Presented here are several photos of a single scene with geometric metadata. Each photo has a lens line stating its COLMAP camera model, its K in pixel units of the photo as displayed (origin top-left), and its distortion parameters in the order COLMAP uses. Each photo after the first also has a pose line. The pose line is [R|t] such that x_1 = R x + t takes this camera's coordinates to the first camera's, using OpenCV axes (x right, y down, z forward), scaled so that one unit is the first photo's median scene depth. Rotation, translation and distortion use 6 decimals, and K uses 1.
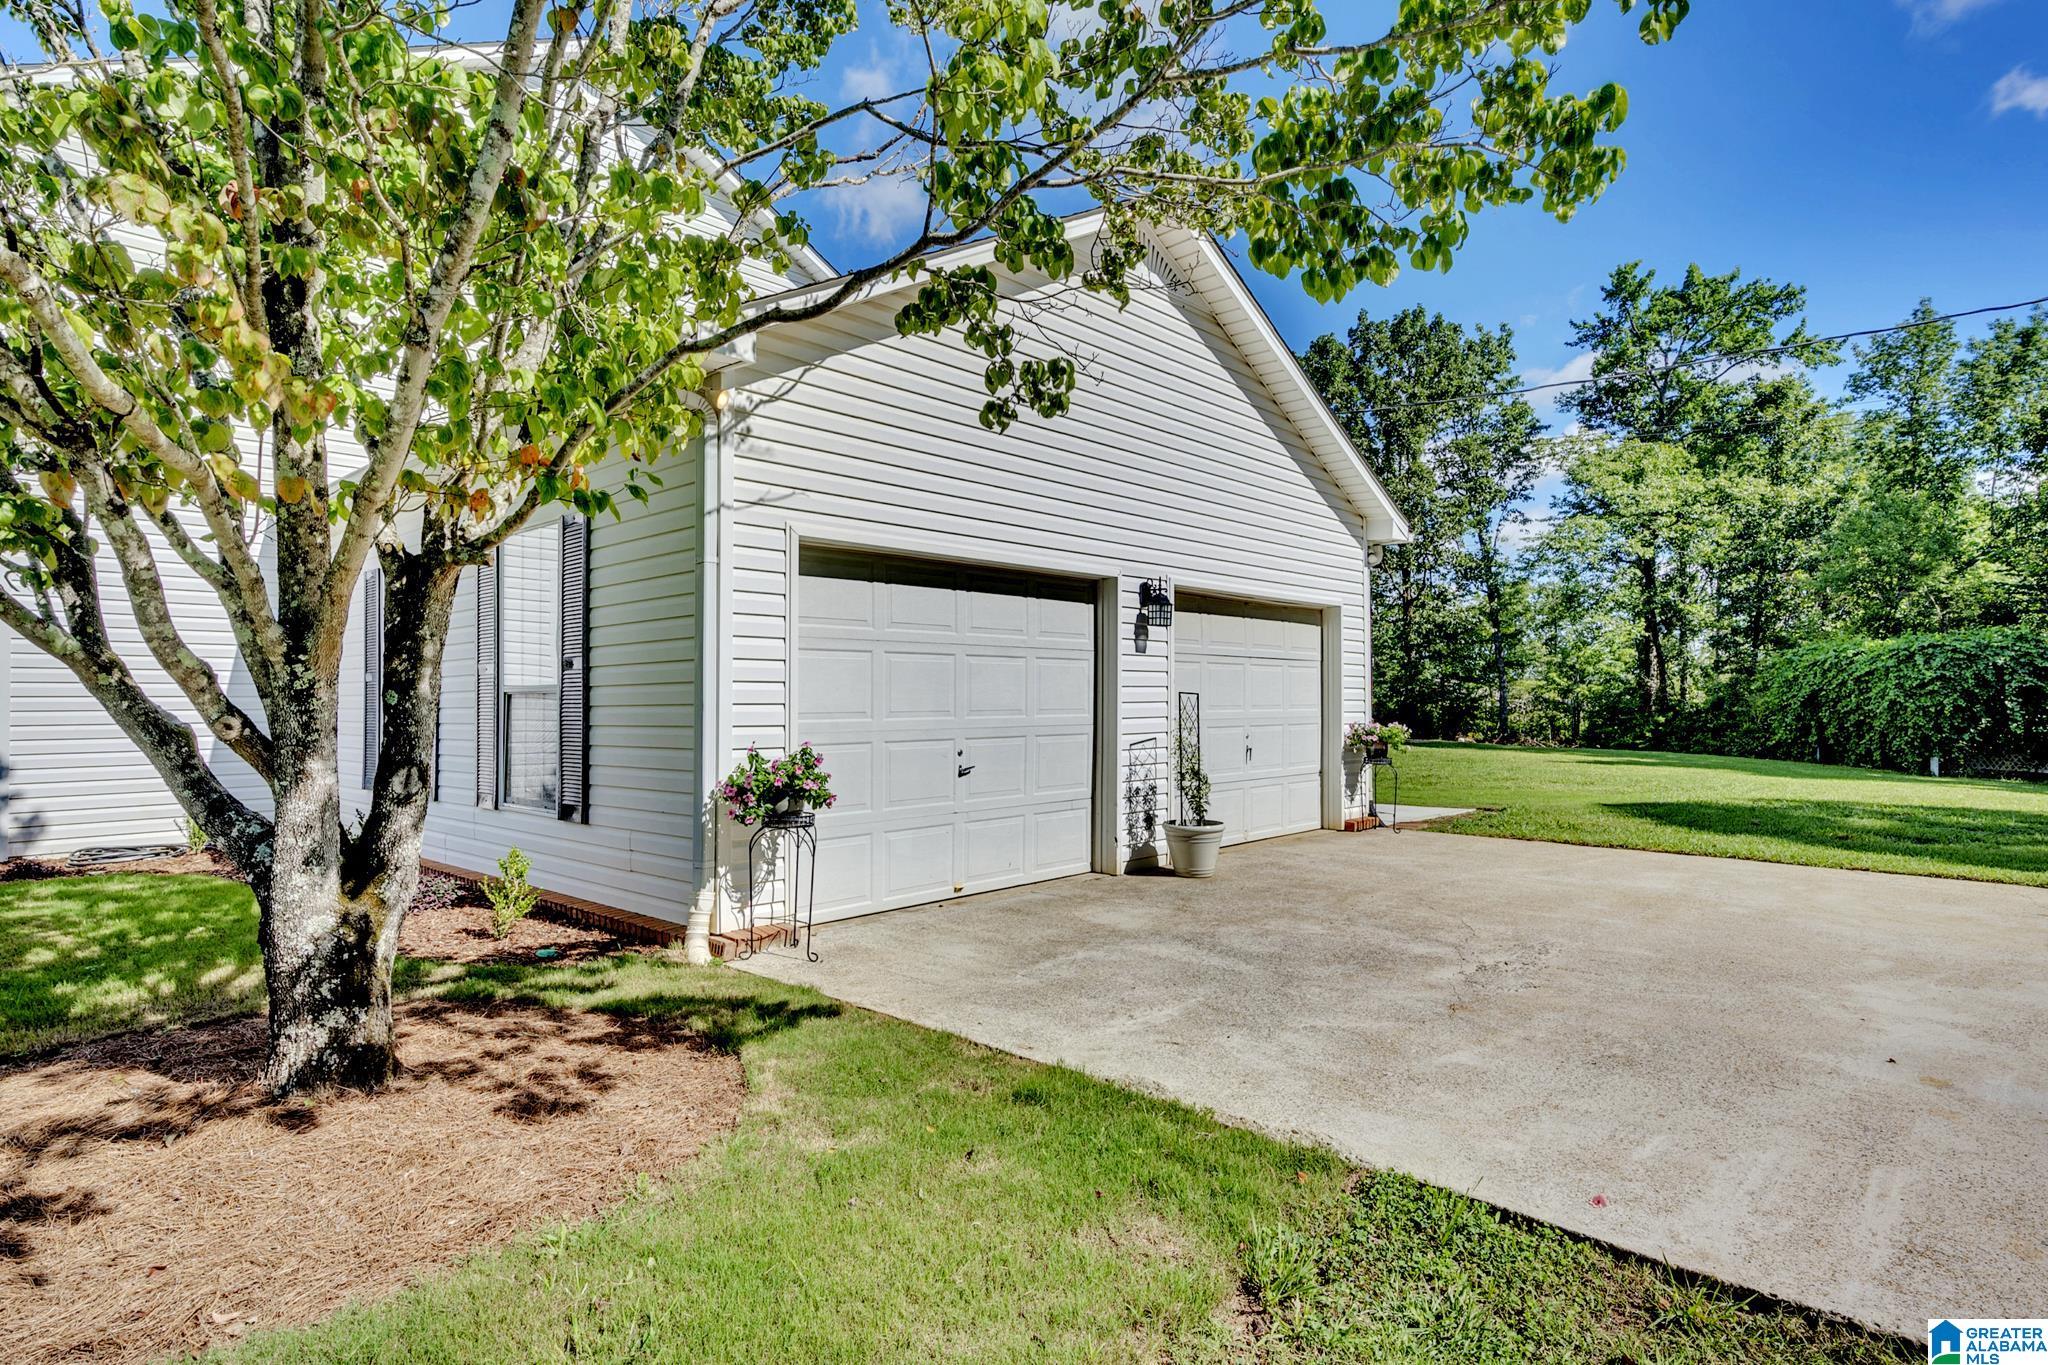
lens RADIAL K [[1083.2, 0, 1025.2], [0, 1083.2, 690.1], [0, 0, 1]] dist [0.001052, 0.001303]
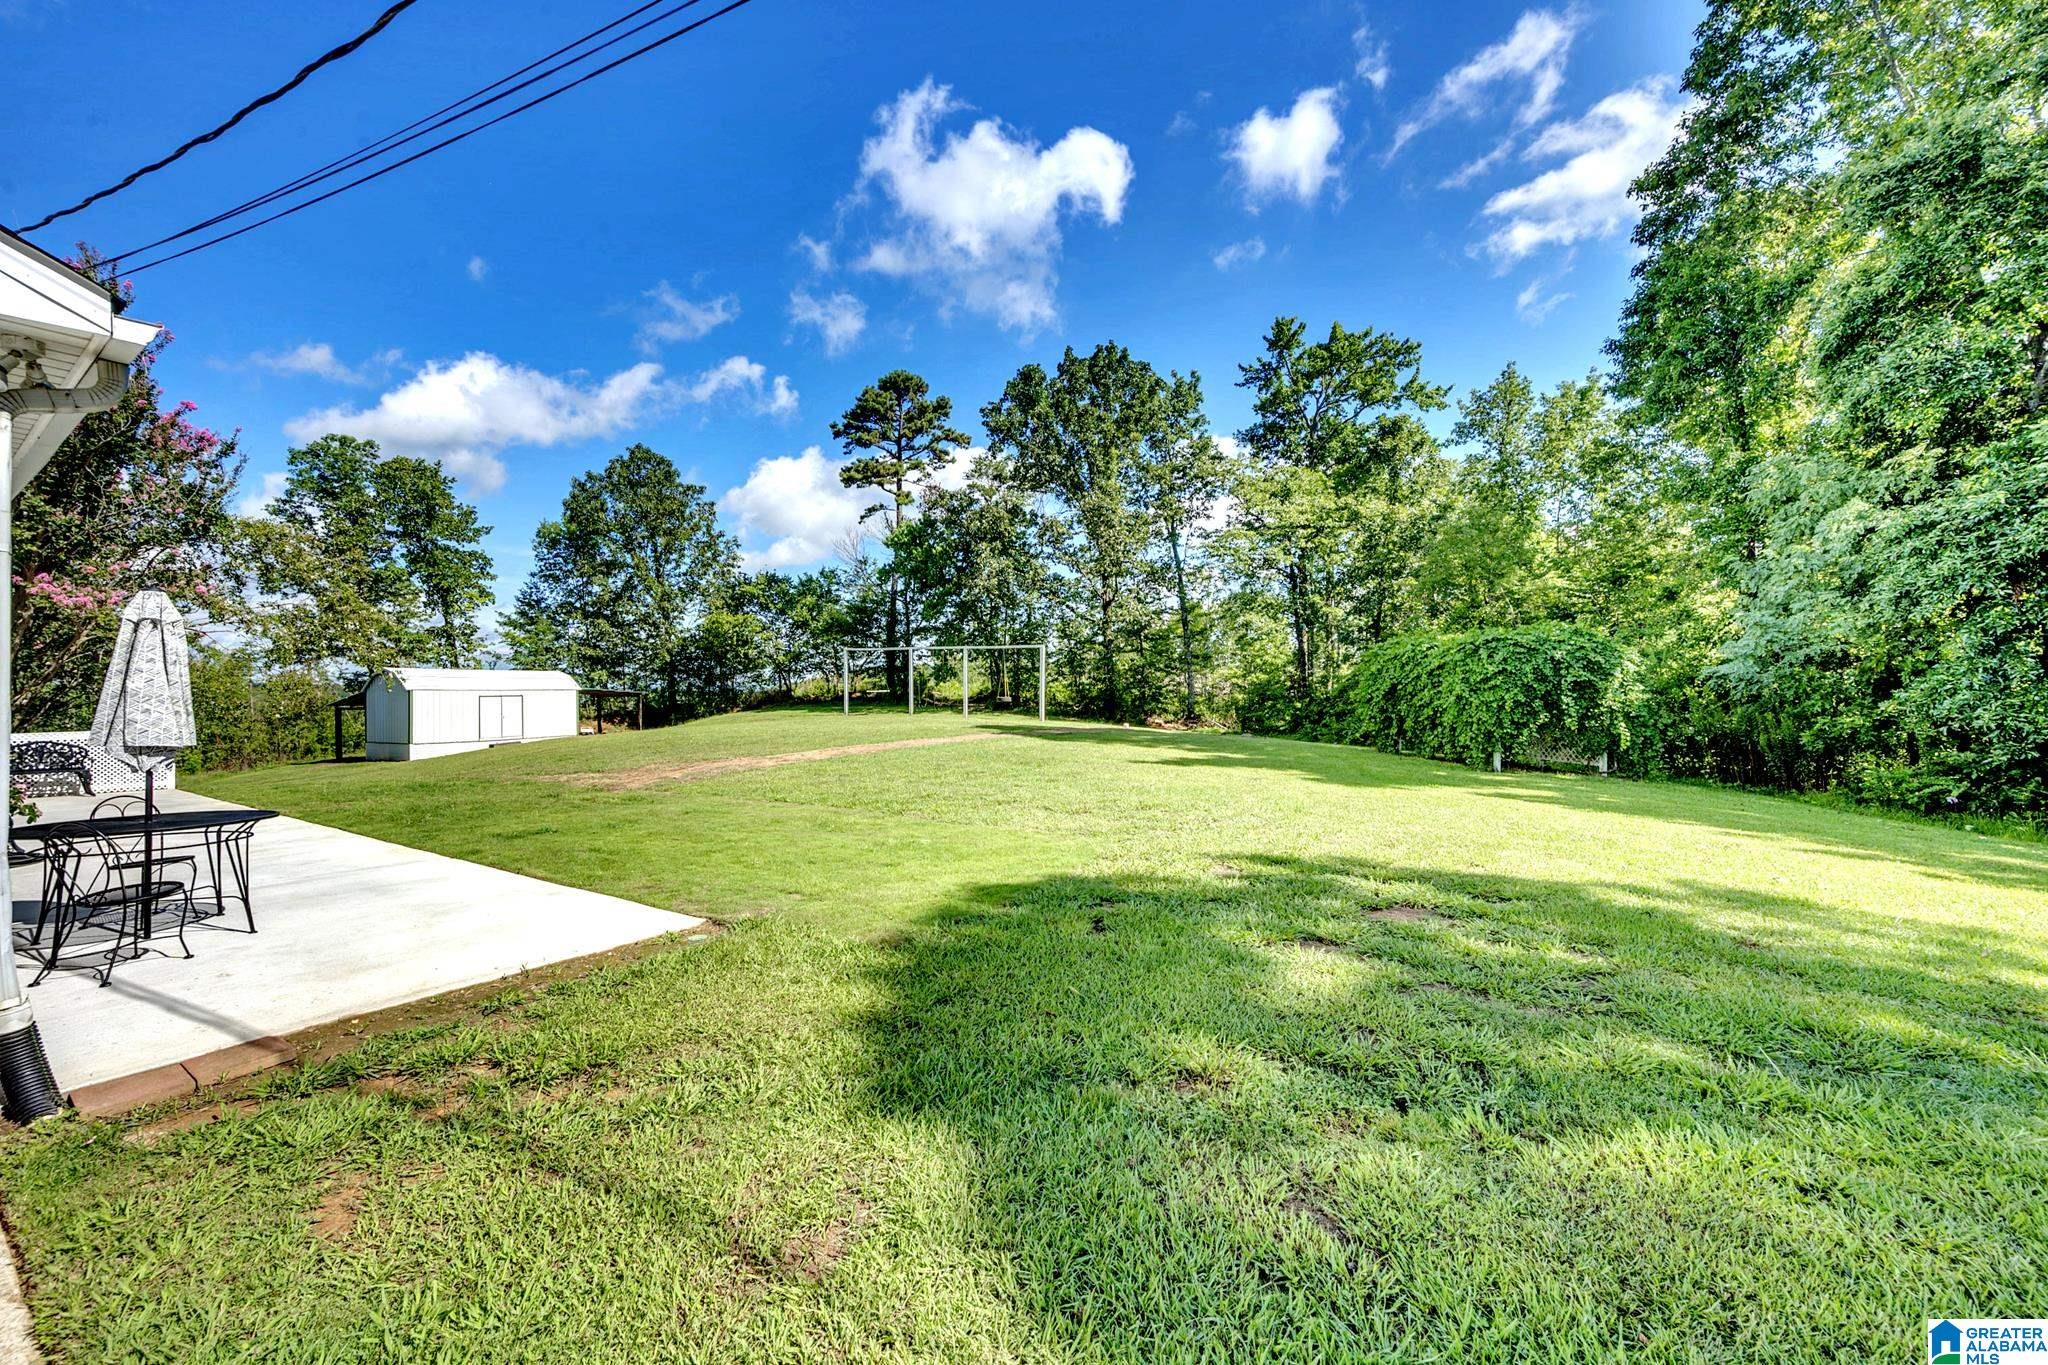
lens RADIAL K [[805.1, 0, 1027.2], [0, 805.1, 690.1], [0, 0, 1]] dist [0.000576, 0.000113]
pose [[0.989750, -0.003791, 0.142763, 0.166904], [0.001178, 0.999830, 0.018384, -0.004724], [-0.142808, -0.018027, 0.989586, 0.181180]]
